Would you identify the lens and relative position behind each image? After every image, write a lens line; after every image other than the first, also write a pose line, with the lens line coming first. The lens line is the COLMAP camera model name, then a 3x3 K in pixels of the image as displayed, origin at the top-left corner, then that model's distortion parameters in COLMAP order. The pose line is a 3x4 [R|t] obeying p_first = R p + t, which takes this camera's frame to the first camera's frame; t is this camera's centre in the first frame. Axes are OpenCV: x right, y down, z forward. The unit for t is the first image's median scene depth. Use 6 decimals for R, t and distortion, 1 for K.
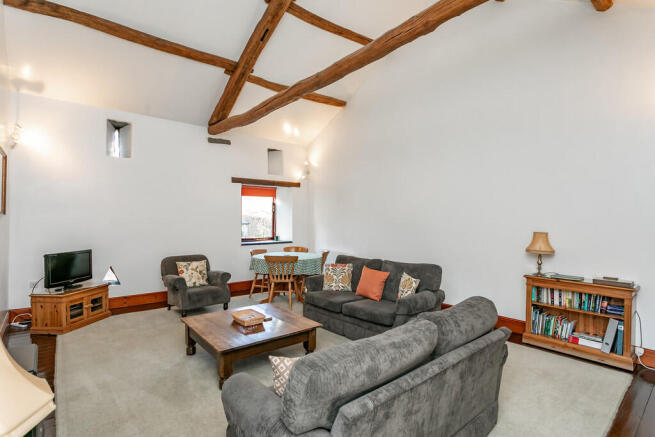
lens RADIAL K [[335.9, 0, 327.9], [0, 335.9, 220.5], [0, 0, 1]] dist [0.001253, -0.000039]
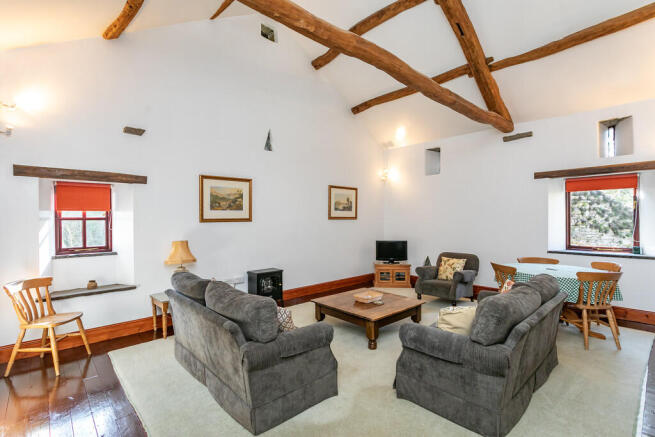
lens RADIAL K [[317.6, 0, 329.5], [0, 317.6, 218.5], [0, 0, 1]] dist [-0.004667, -0.000189]
pose [[0.035372, -0.013503, -0.999283, 0.457569], [-0.012326, 0.999827, -0.013947, 0.007374], [0.999298, 0.012810, 0.035200, 0.389881]]
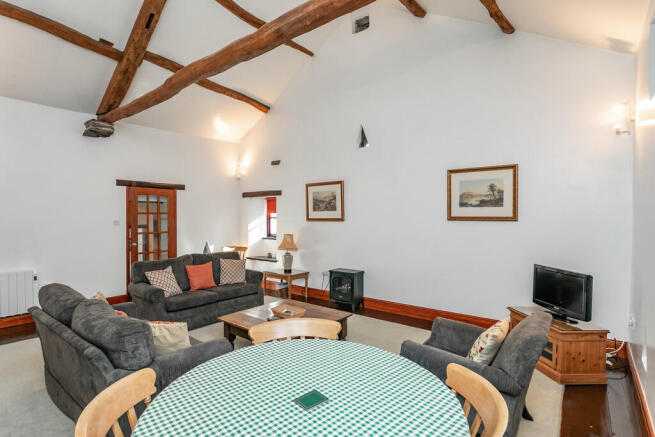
lens RADIAL K [[335.9, 0, 328.6], [0, 335.9, 217.7], [0, 0, 1]] dist [0.001253, -0.000039]
pose [[-0.986119, -0.007863, -0.165851, -0.080210], [-0.011638, 0.999695, 0.021800, -0.017925], [0.165629, 0.023427, -0.985910, 0.989963]]
